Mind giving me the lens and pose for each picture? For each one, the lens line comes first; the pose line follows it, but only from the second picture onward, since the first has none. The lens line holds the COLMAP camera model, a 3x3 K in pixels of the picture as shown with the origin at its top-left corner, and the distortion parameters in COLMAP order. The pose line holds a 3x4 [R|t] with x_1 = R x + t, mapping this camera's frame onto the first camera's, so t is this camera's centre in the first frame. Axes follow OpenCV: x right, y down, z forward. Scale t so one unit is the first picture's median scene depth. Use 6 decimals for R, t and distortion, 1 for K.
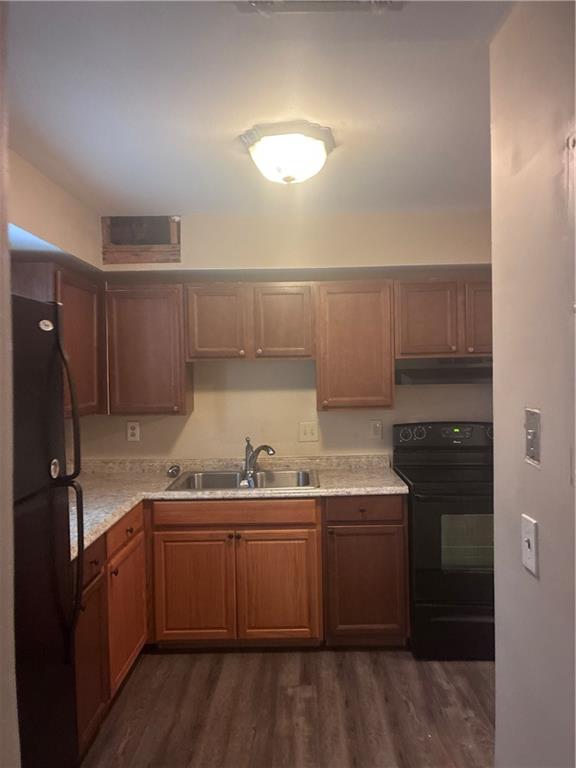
lens RADIAL K [[583.9, 0, 288.4], [0, 583.9, 383.4], [0, 0, 1]] dist [0.030690, -0.022742]
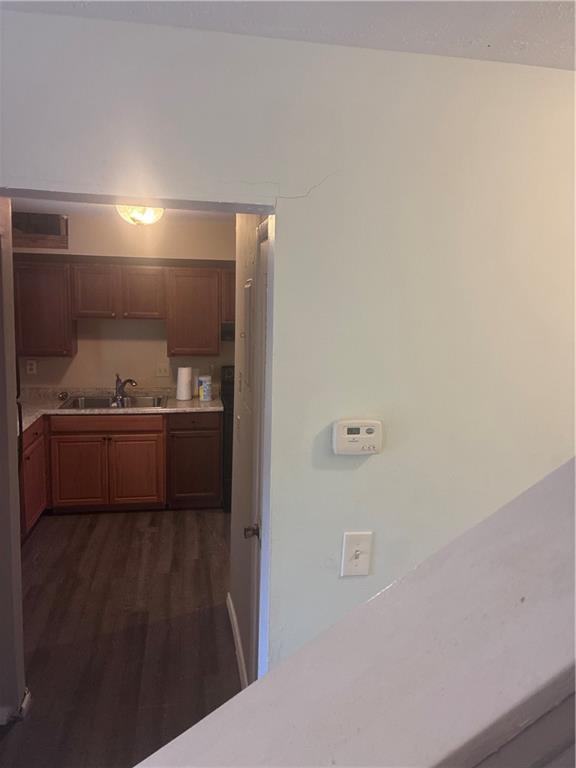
lens RADIAL K [[583.9, 0, 289.6], [0, 583.9, 382.0], [0, 0, 1]] dist [0.030690, -0.022742]
pose [[0.979855, 0.016677, 0.199013, 0.064961], [-0.039999, 0.992703, 0.113755, -0.074776], [-0.195664, -0.119423, 0.973372, -0.540954]]
